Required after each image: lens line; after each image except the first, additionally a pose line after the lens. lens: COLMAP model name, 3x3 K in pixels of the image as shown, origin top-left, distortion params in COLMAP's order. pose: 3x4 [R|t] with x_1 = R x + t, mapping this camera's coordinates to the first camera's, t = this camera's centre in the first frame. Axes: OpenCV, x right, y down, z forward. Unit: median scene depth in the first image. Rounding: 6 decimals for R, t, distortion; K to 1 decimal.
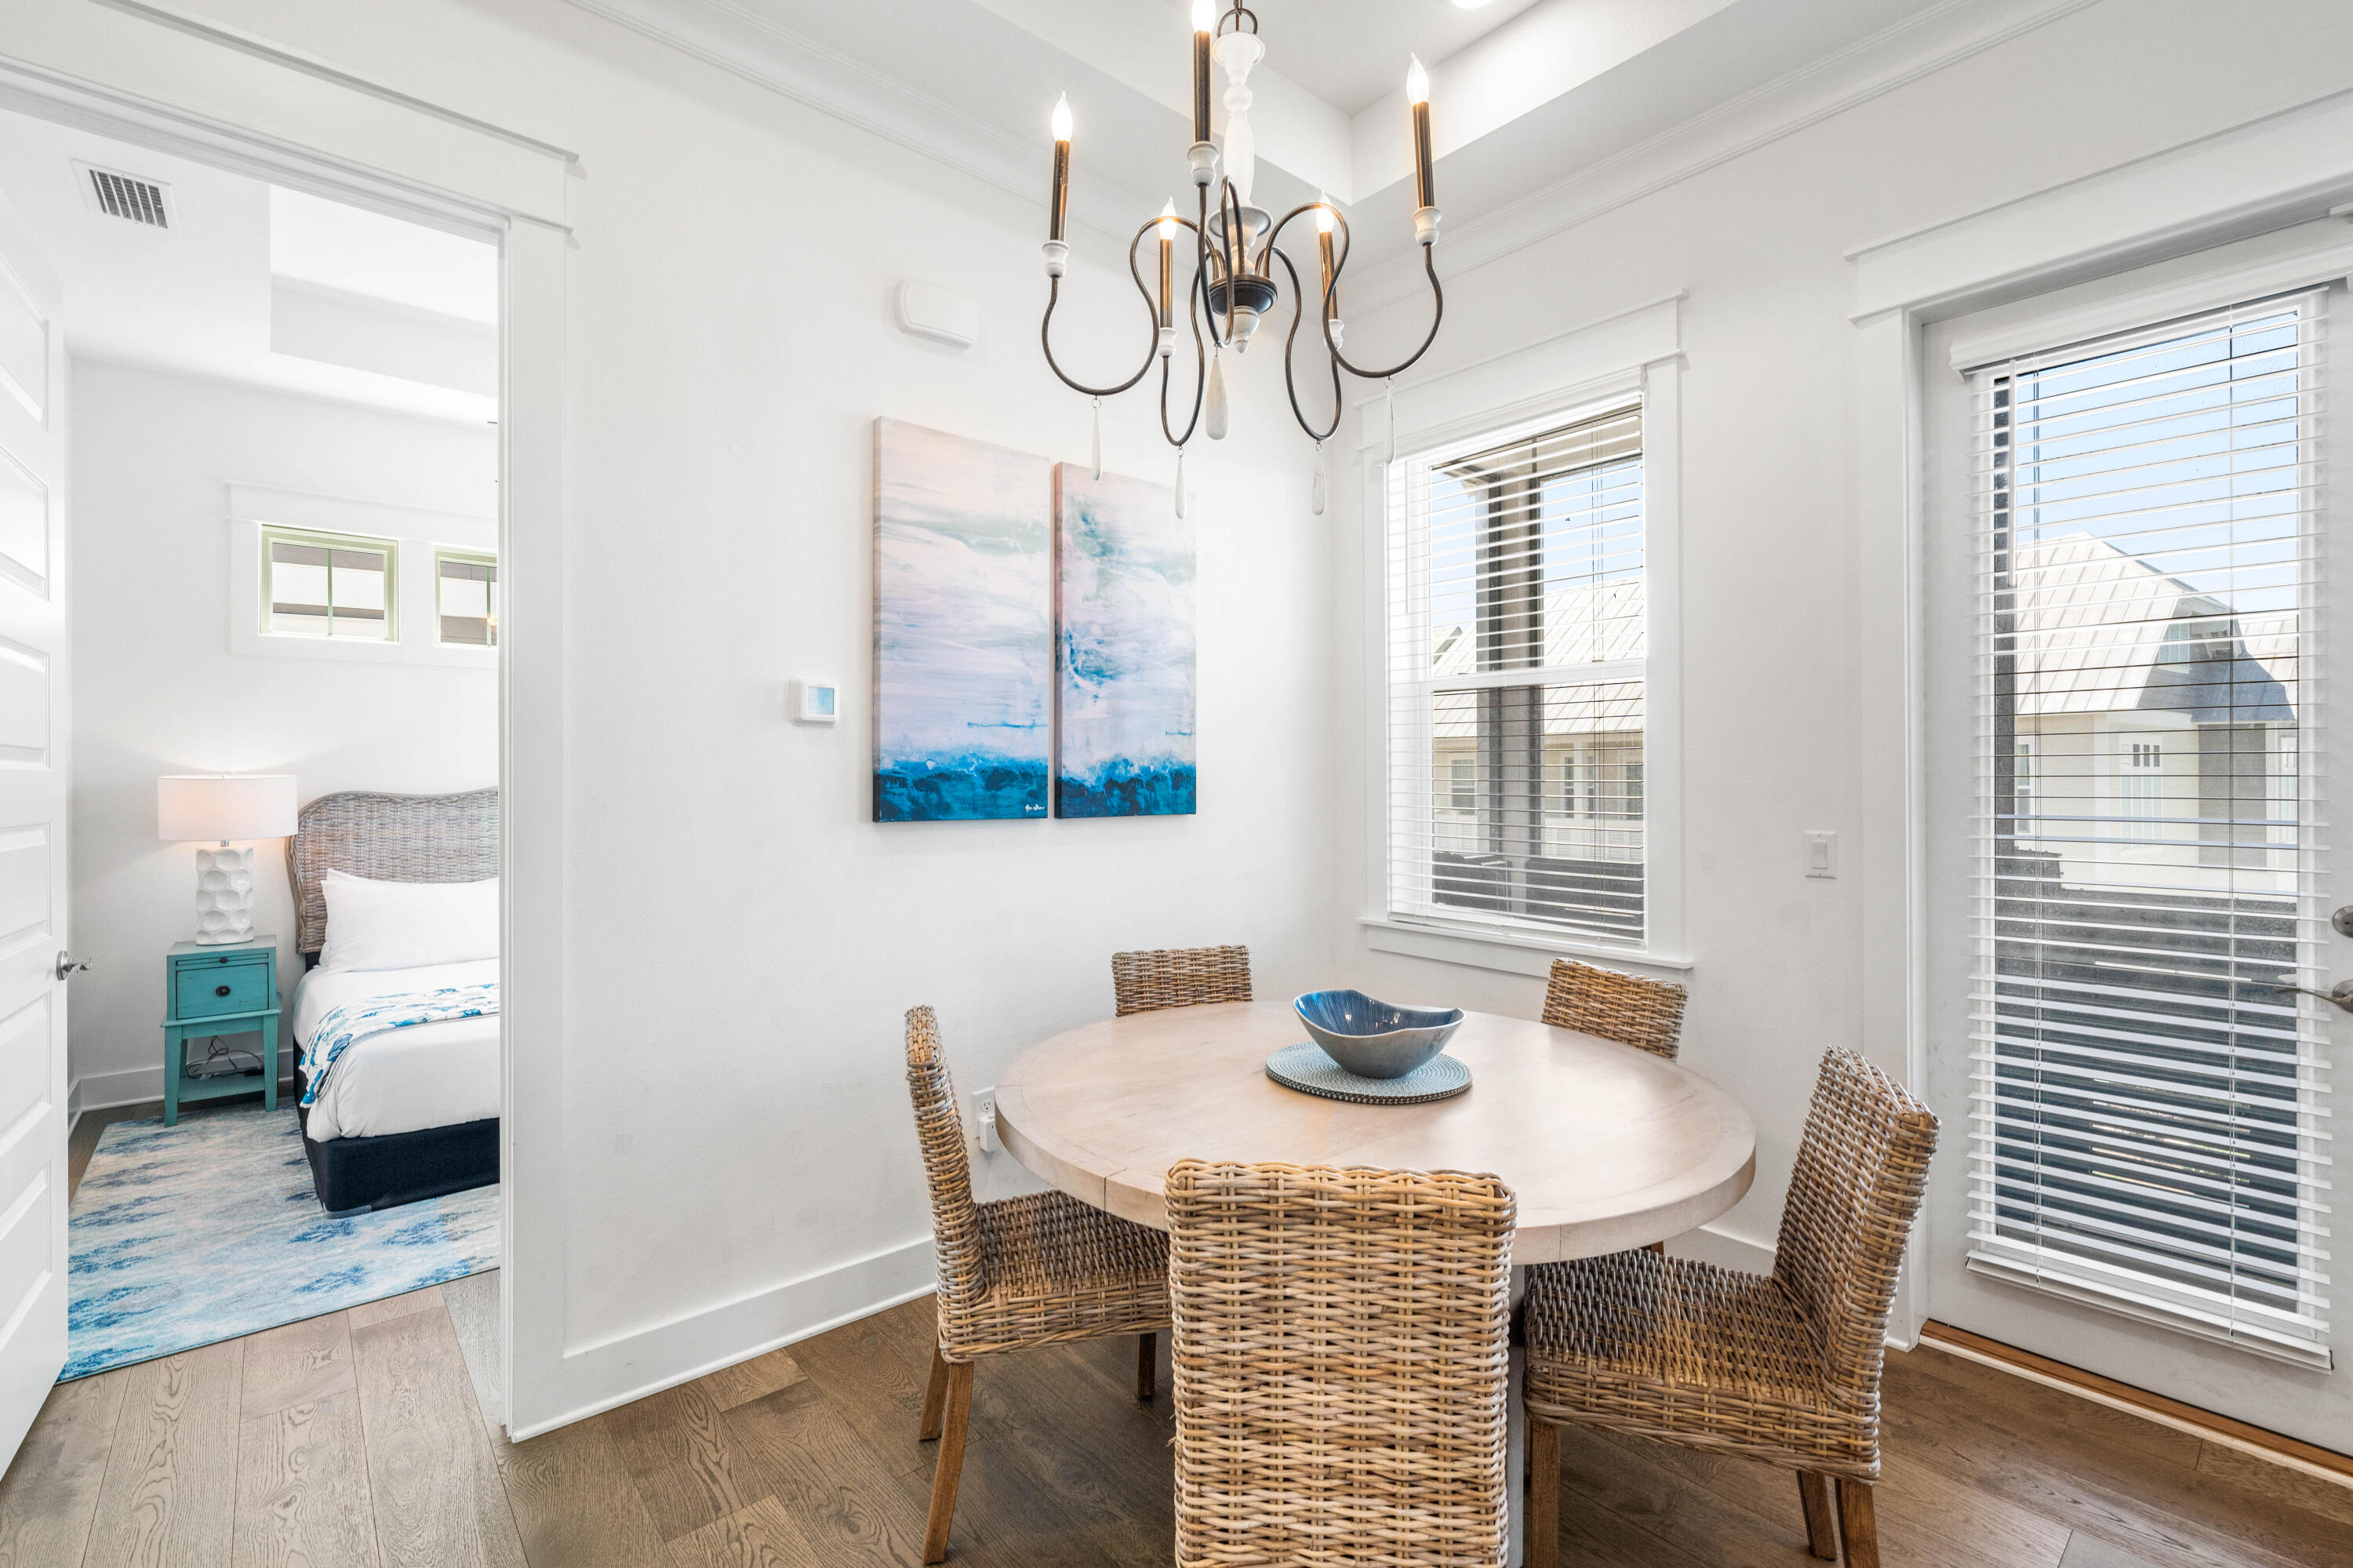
lens RADIAL K [[1024.2, 0, 1165.9], [0, 1024.2, 780.4], [0, 0, 1]] dist [0.005736, -0.002253]
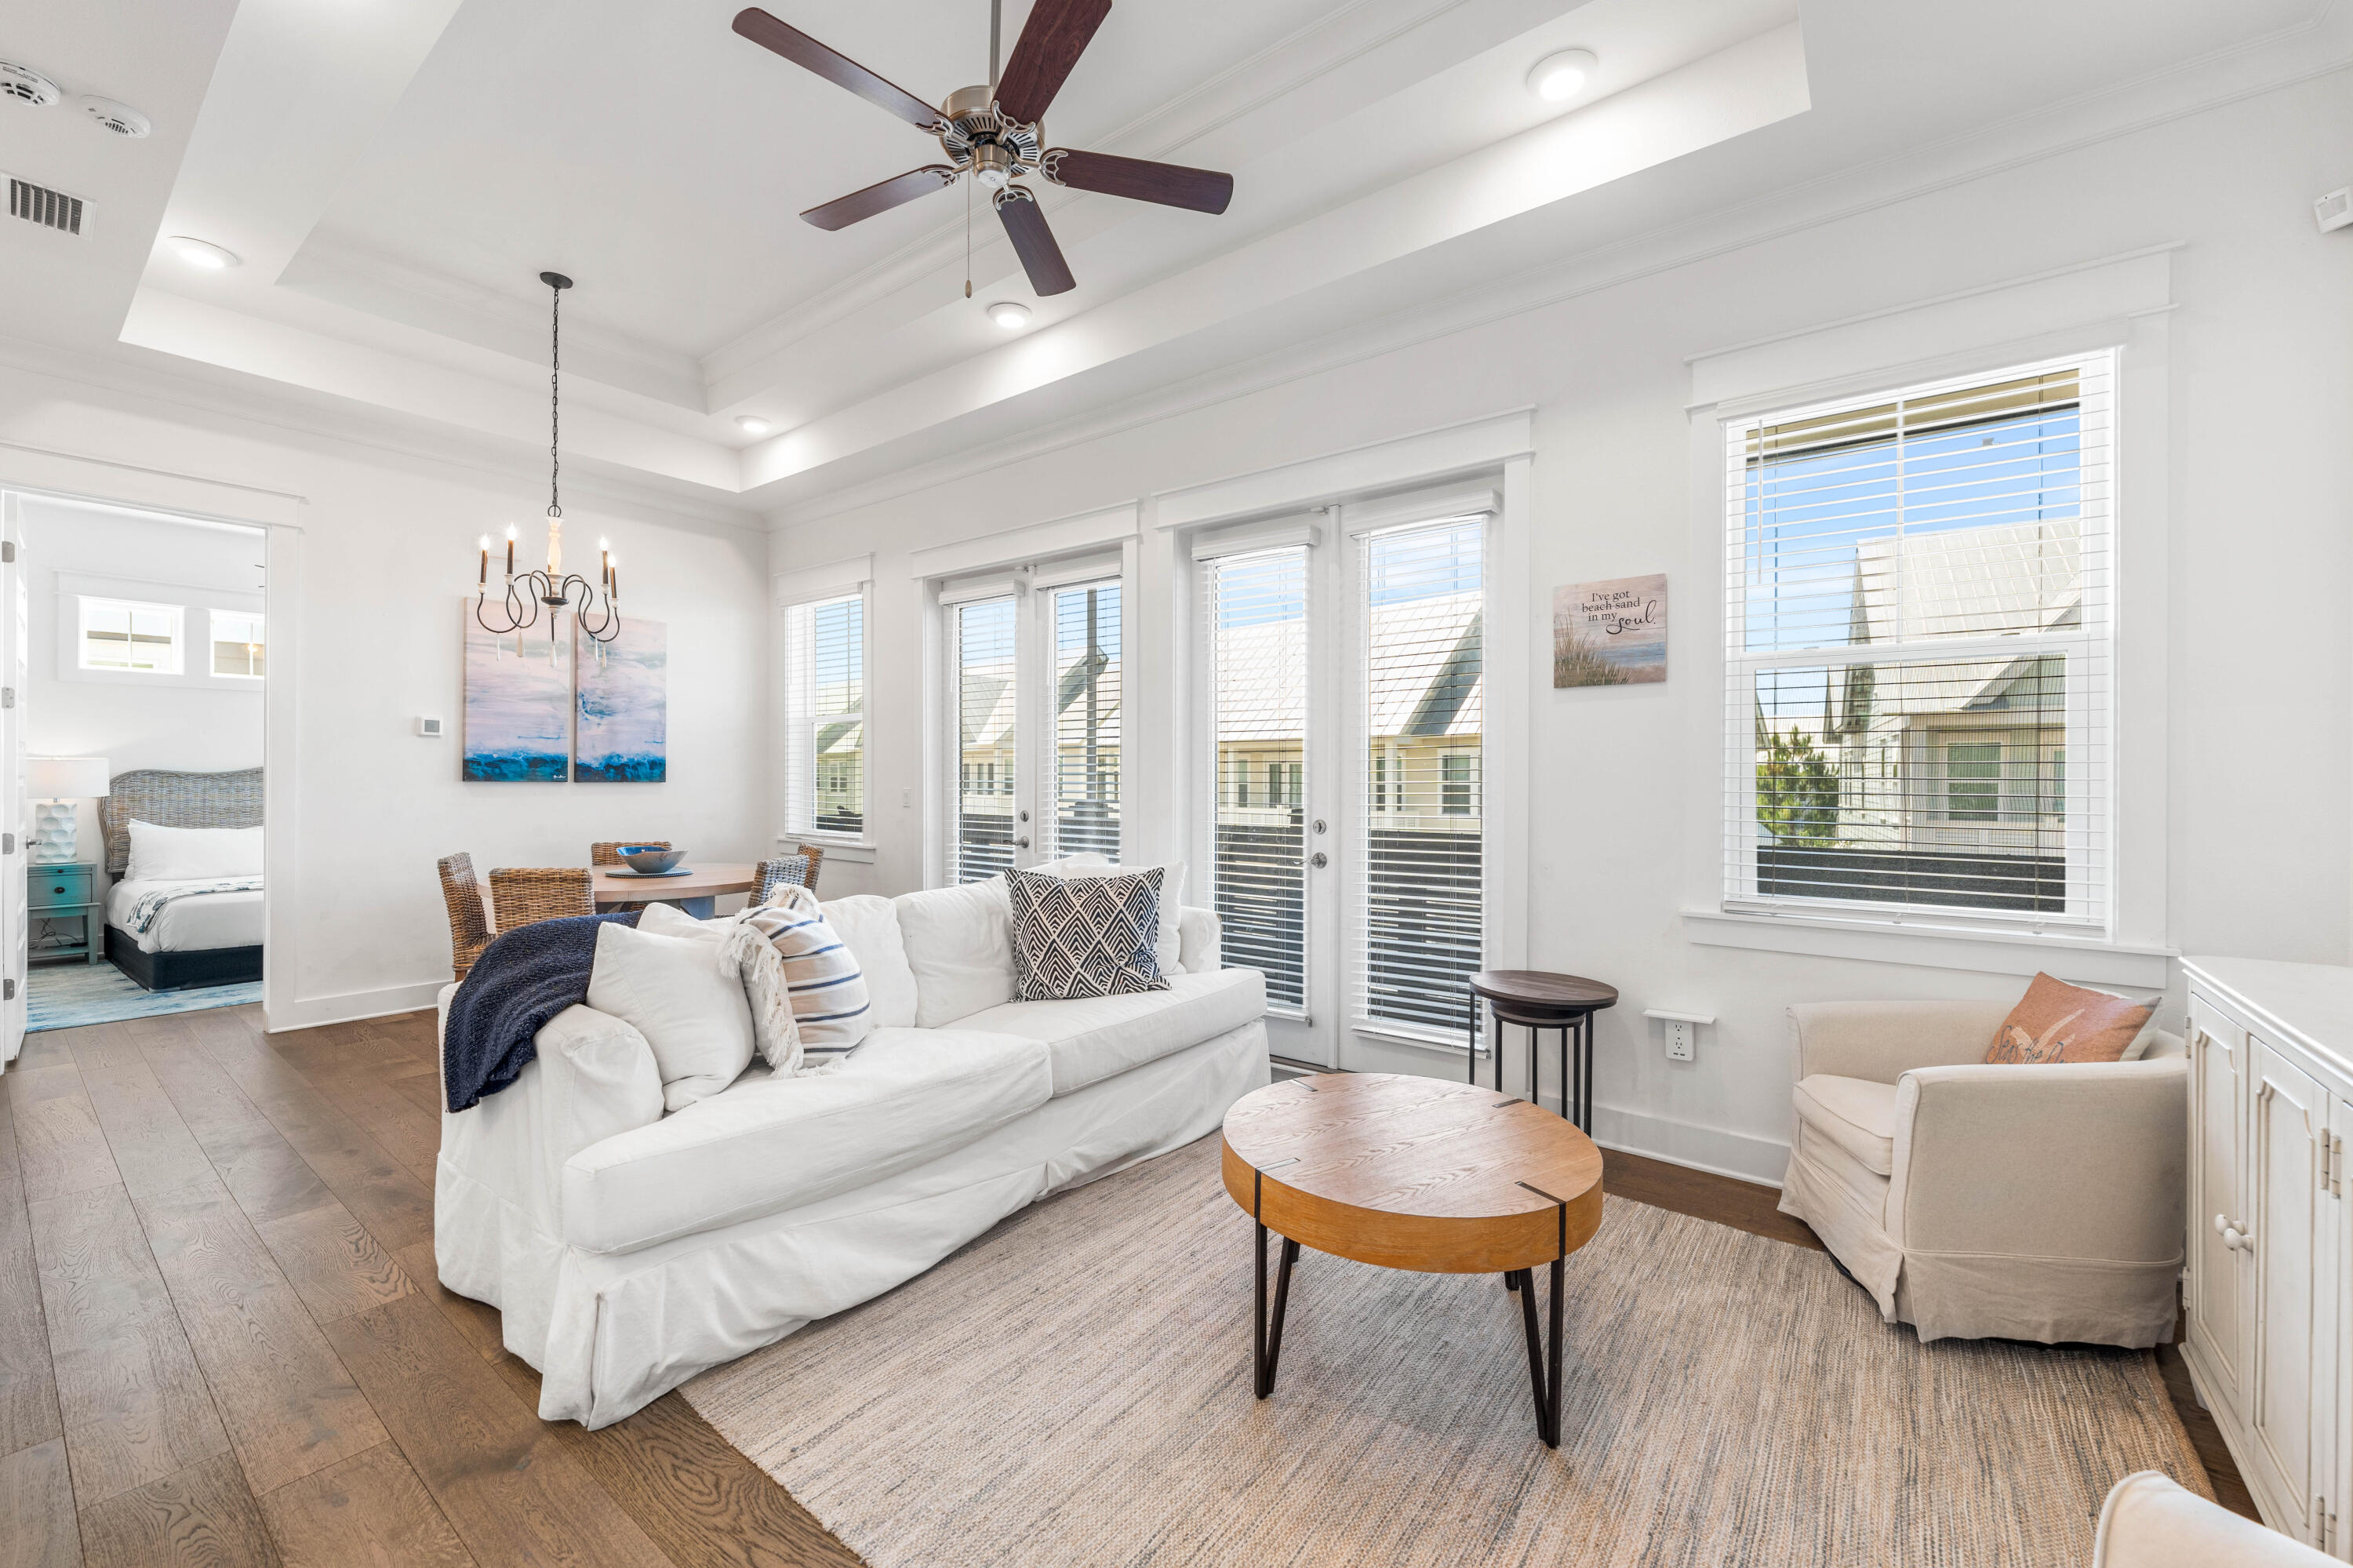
lens RADIAL K [[911.3, 0, 1161.3], [0, 911.3, 779.5], [0, 0, 1]] dist [-0.006241, 0.001164]
pose [[0.977662, 0.007482, 0.210049, 0.614051], [-0.007918, 0.999968, 0.001238, 0.018082], [-0.210033, -0.002874, 0.977690, -0.971435]]
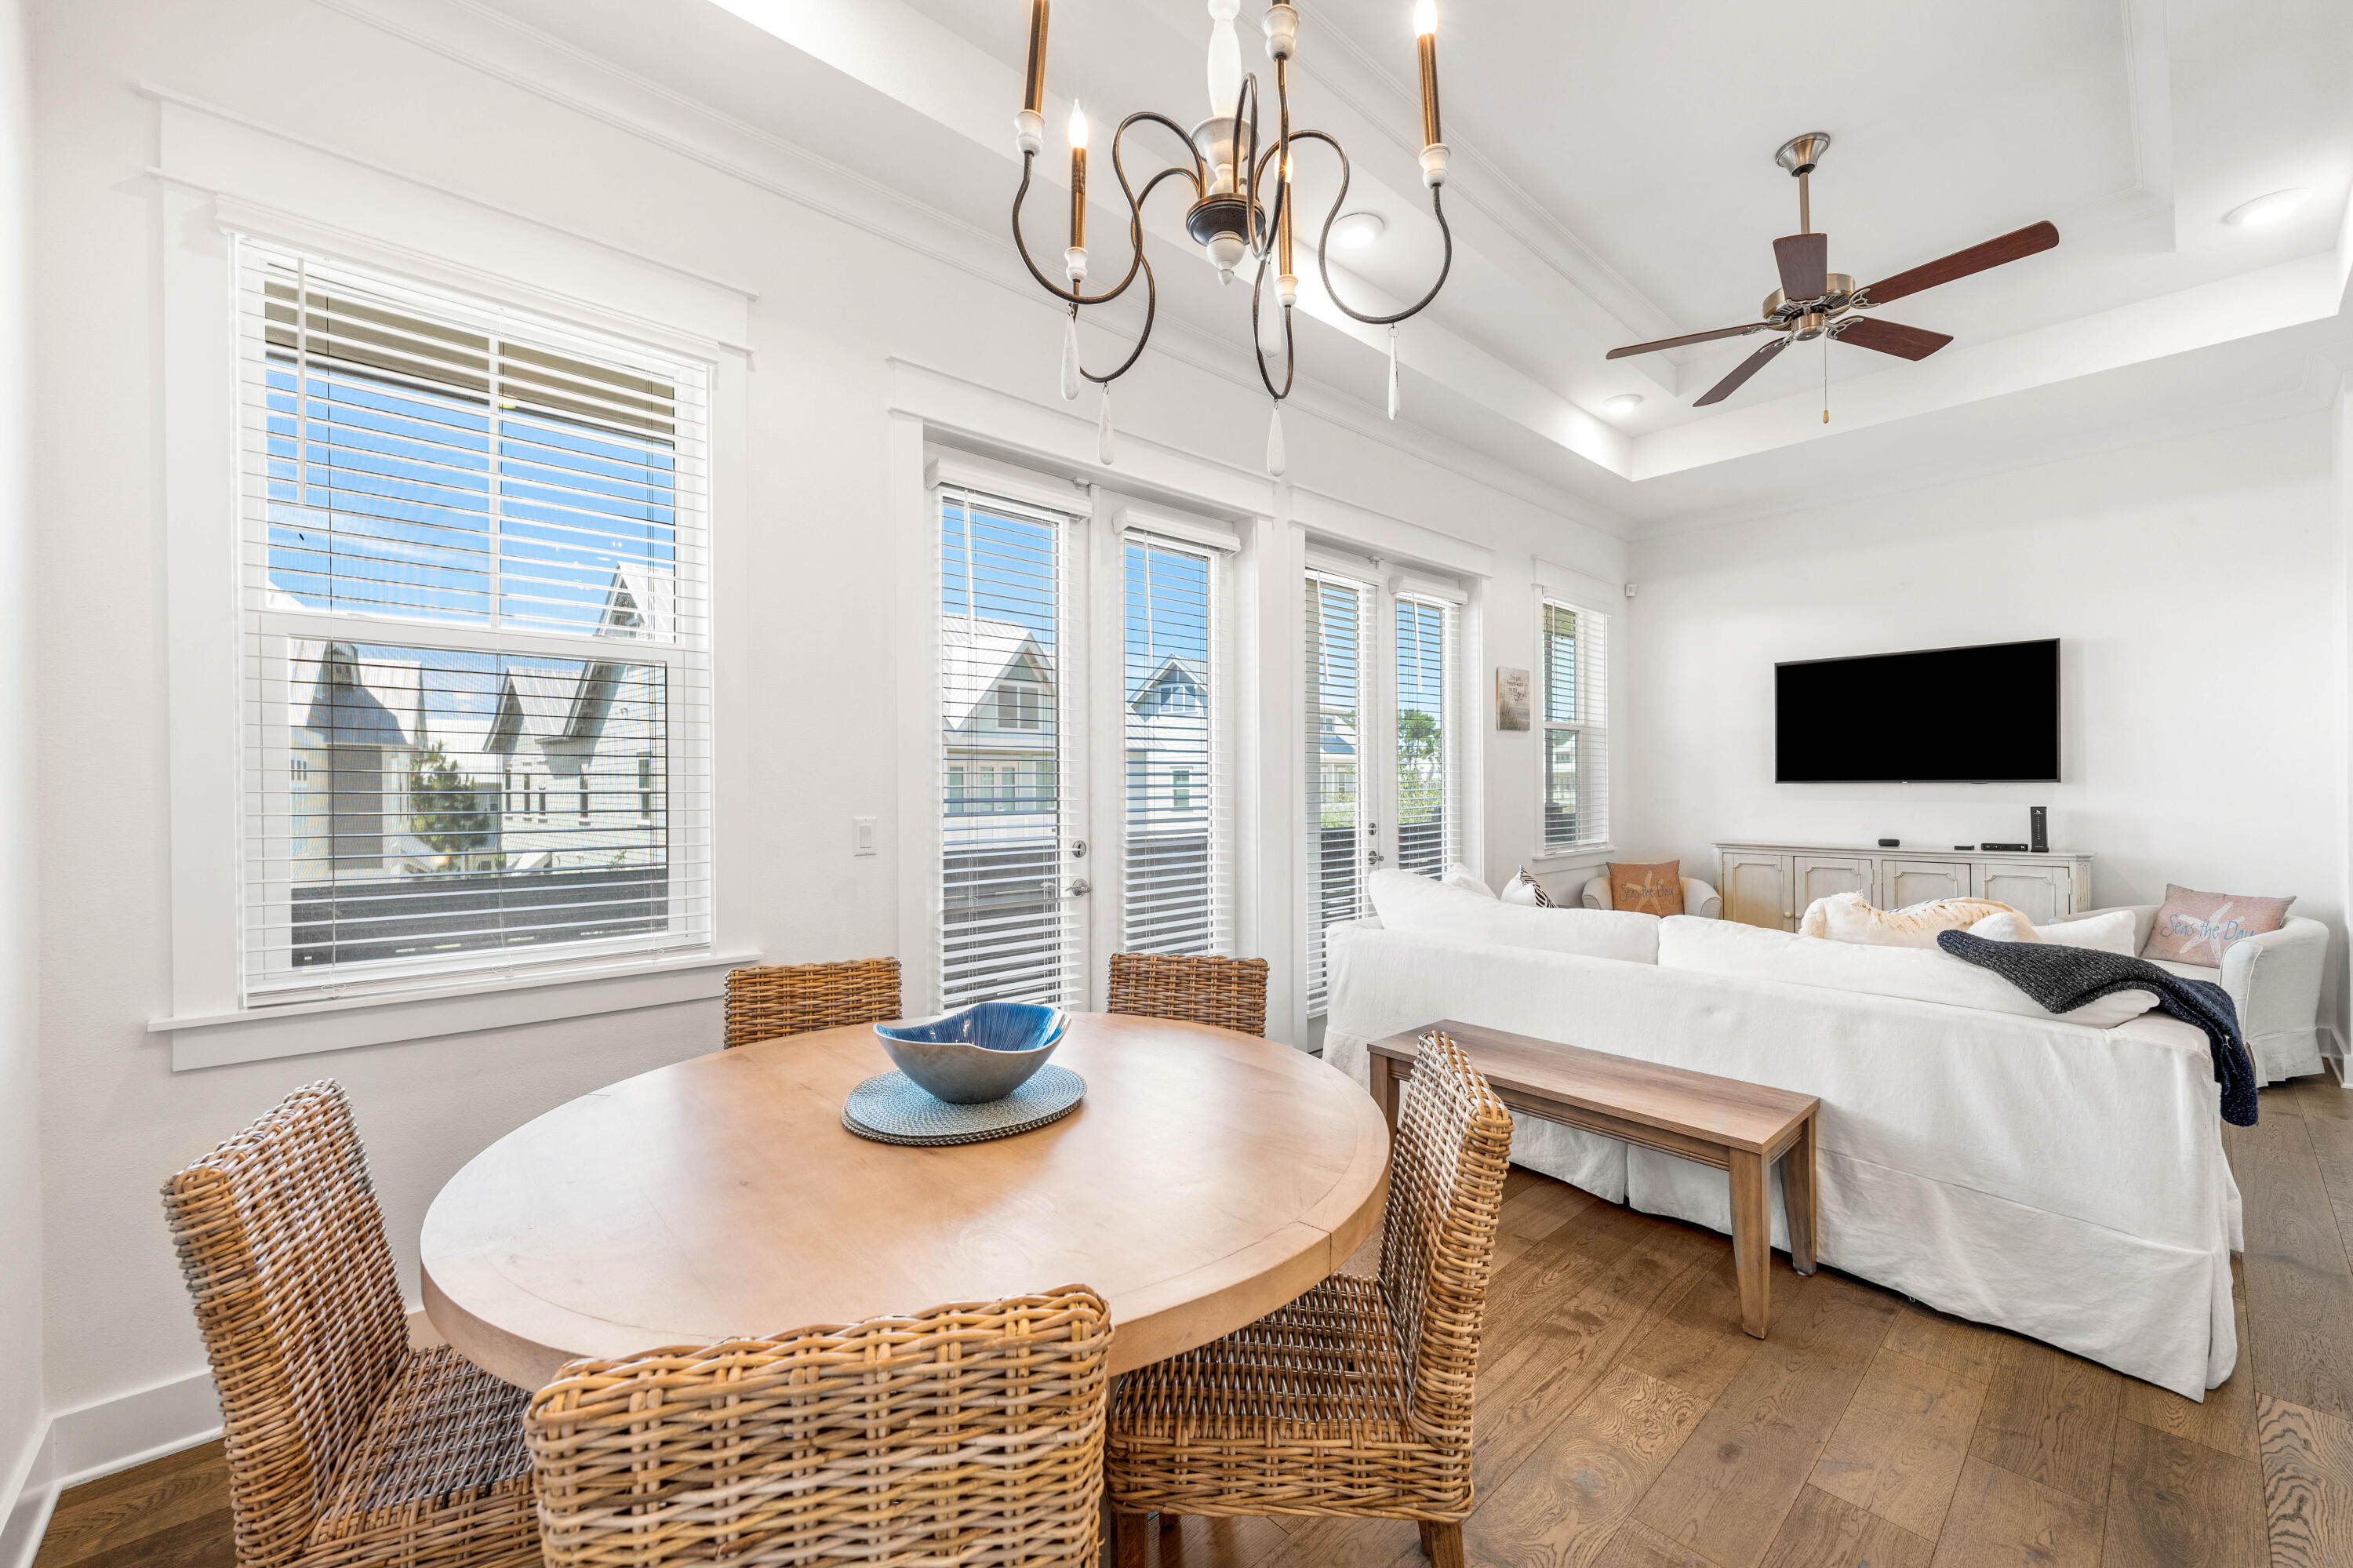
lens RADIAL K [[911.3, 0, 1199.1], [0, 911.3, 780.3], [0, 0, 1]] dist [-0.006241, 0.001164]
pose [[-0.031274, 0.008638, 0.999474, -0.350776], [0.007587, 0.999936, -0.008404, 0.014773], [-0.999482, 0.007320, -0.031338, 0.508589]]
